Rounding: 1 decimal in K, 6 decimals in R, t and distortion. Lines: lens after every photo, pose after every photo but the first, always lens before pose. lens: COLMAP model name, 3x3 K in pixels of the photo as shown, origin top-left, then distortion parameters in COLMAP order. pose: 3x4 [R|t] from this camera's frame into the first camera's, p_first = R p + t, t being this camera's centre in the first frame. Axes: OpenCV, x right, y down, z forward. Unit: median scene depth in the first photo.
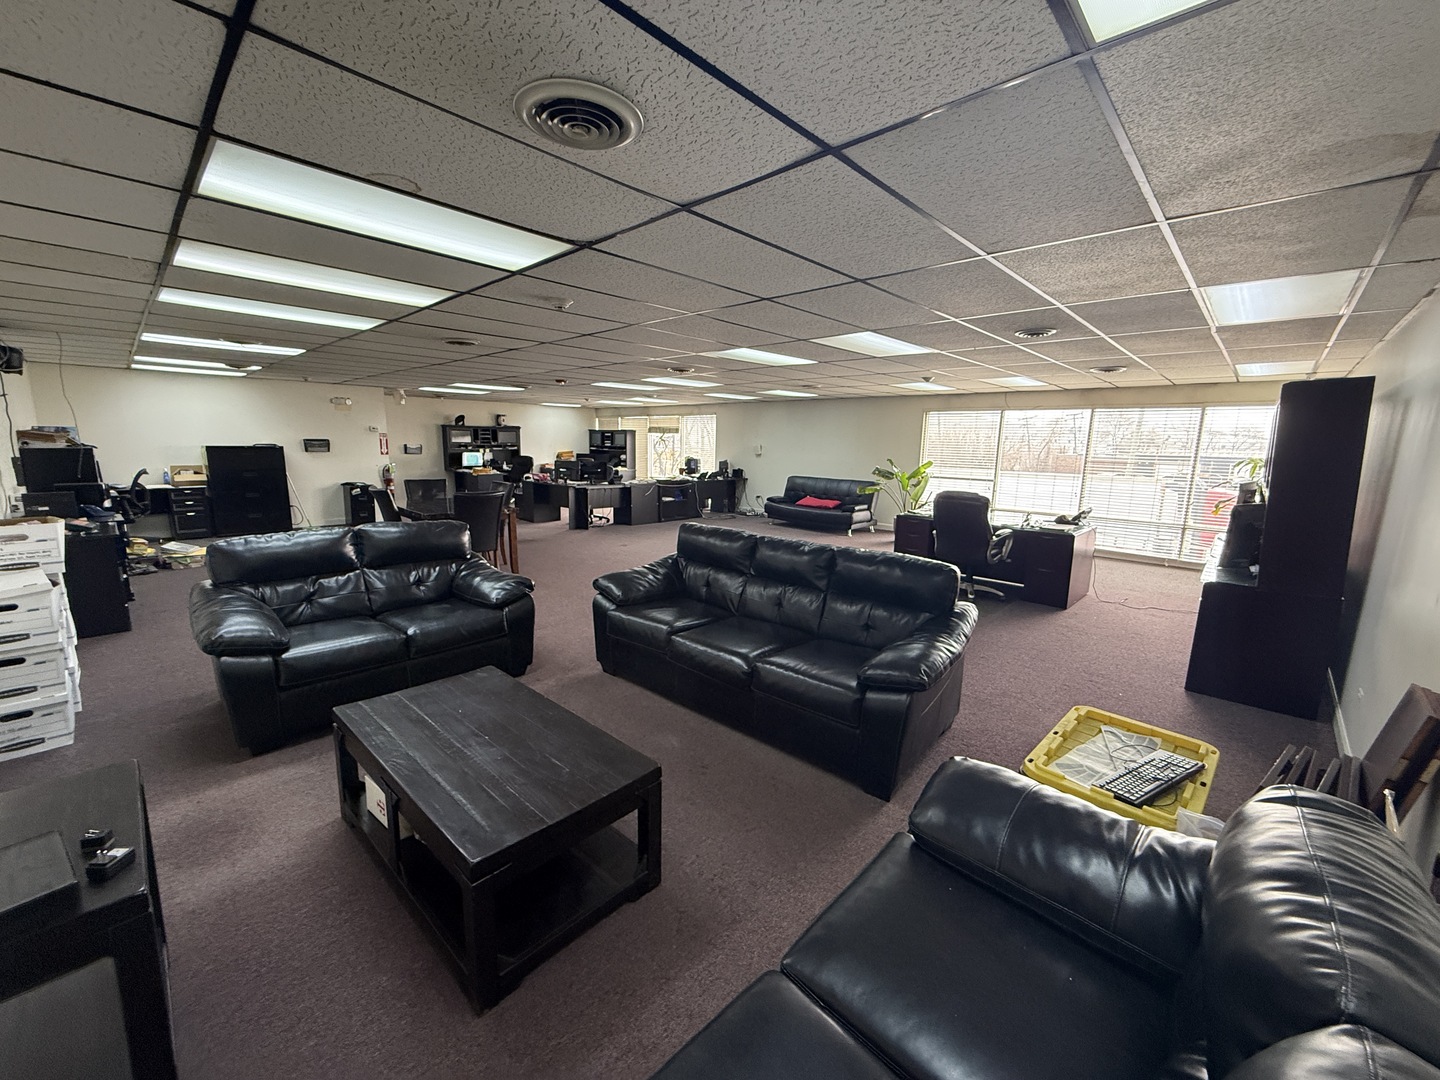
lens RADIAL K [[572.2, 0, 715.5], [0, 572.2, 539.9], [0, 0, 1]] dist [-0.001272, -0.000019]
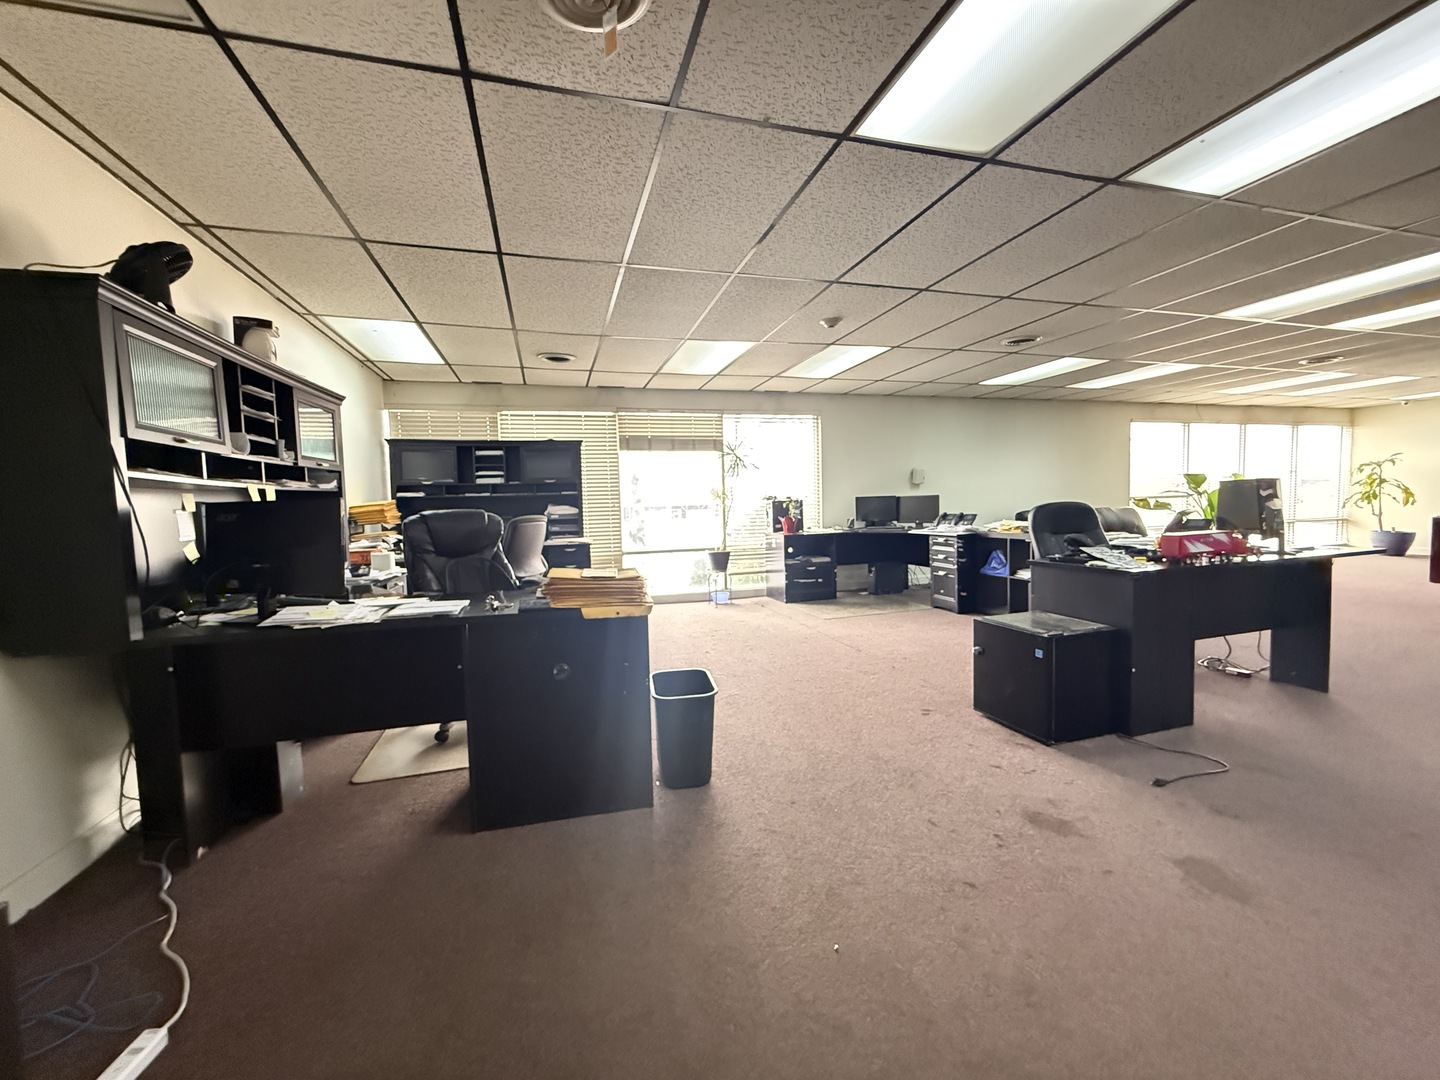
lens RADIAL K [[572.2, 0, 715.5], [0, 572.2, 539.9], [0, 0, 1]] dist [-0.001272, -0.000019]
pose [[0.495967, -0.101963, 0.862334, -0.475372], [0.182358, 0.983167, 0.011368, -0.119364], [-0.848977, 0.151615, 0.506212, 0.771326]]
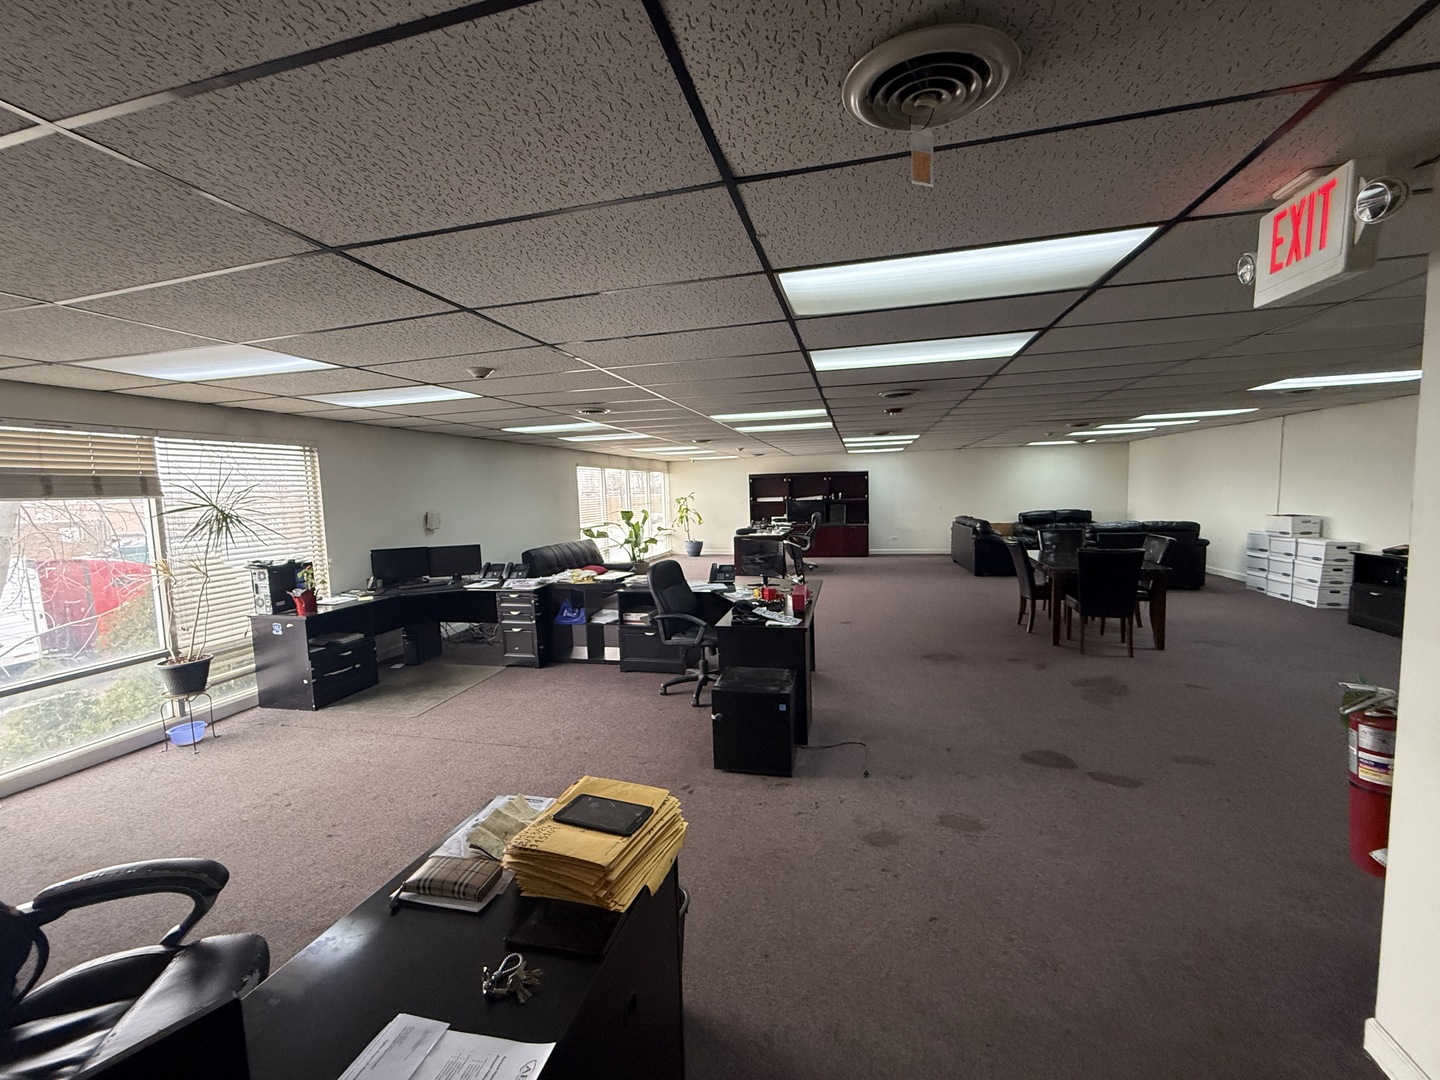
lens RADIAL K [[572.2, 0, 715.5], [0, 572.2, 539.9], [0, 0, 1]] dist [-0.001272, -0.000019]
pose [[-0.494972, -0.089893, 0.864247, -0.449912], [0.156968, 0.969019, 0.190689, -0.173822], [-0.854613, 0.230045, -0.465527, 0.891792]]
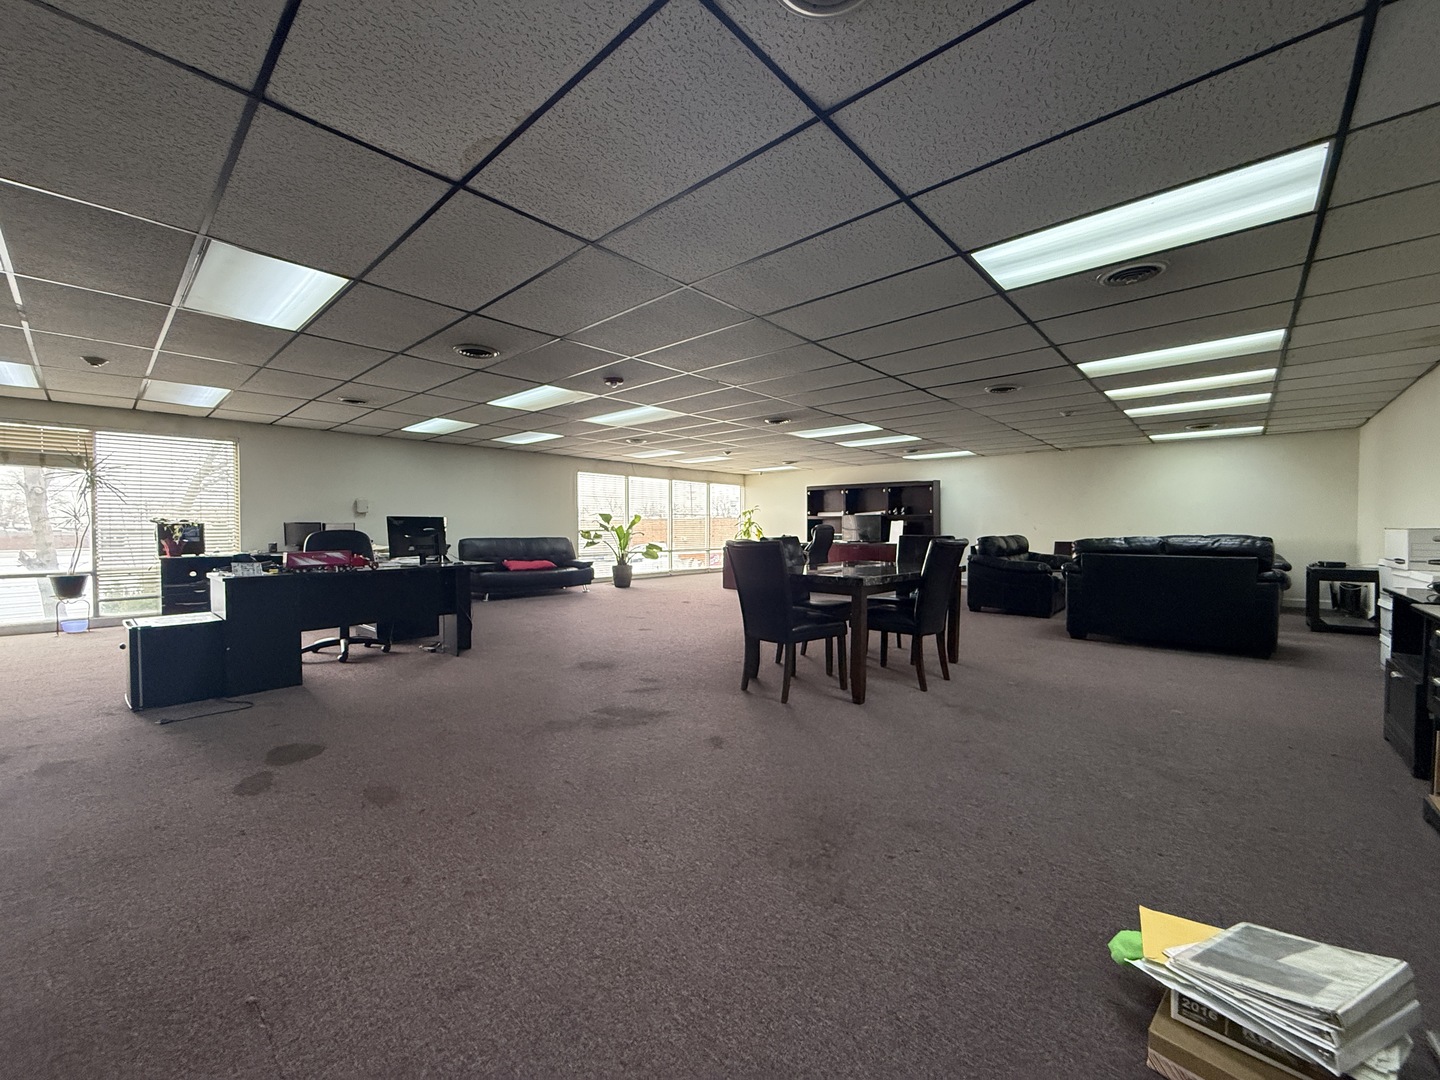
lens RADIAL K [[572.2, 0, 715.5], [0, 572.2, 539.9], [0, 0, 1]] dist [-0.001272, -0.000019]
pose [[-0.034115, -0.055012, 0.997903, -0.516680], [0.159137, 0.985446, 0.059766, -0.081246], [-0.986667, 0.160842, -0.024864, 0.541206]]
